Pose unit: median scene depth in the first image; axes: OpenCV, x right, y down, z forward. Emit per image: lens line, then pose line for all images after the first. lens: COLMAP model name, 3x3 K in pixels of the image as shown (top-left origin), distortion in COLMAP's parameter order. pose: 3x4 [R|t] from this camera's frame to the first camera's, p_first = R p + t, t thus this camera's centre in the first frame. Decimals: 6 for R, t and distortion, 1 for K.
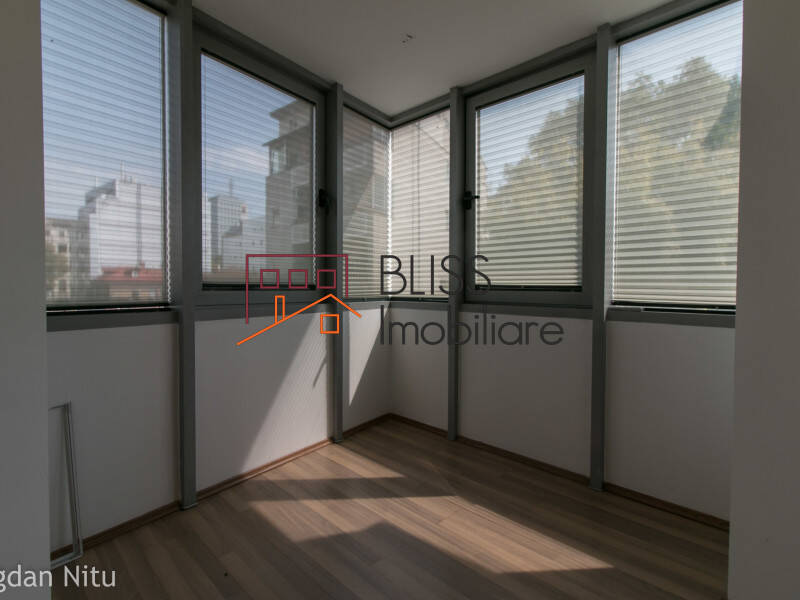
lens RADIAL K [[410.3, 0, 399.0], [0, 410.3, 294.7], [0, 0, 1]] dist [0.001989, 0.000547]
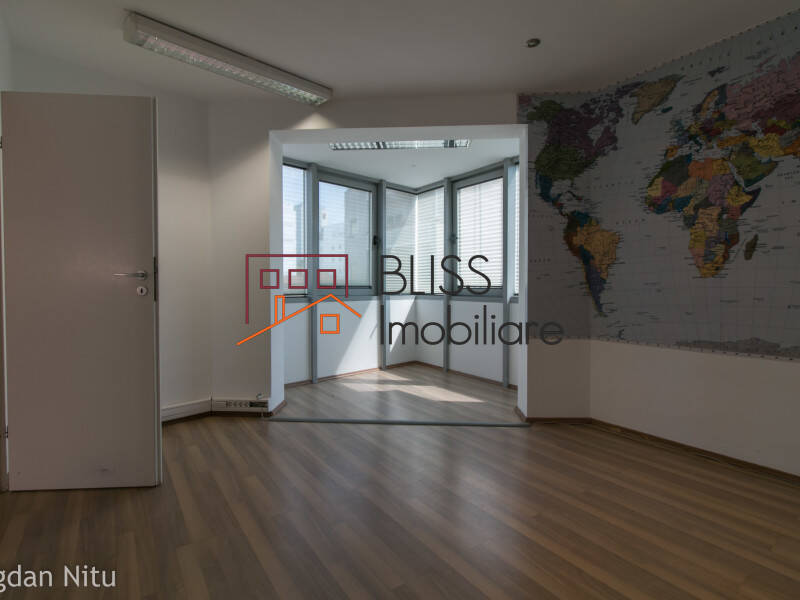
lens RADIAL K [[410.3, 0, 399.0], [0, 410.3, 294.7], [0, 0, 1]] dist [0.001989, 0.000547]
pose [[0.983690, 0.001371, -0.179868, 0.261545], [-0.001485, 0.999999, -0.000497, 0.017472], [0.179867, 0.000756, 0.983691, -0.843361]]
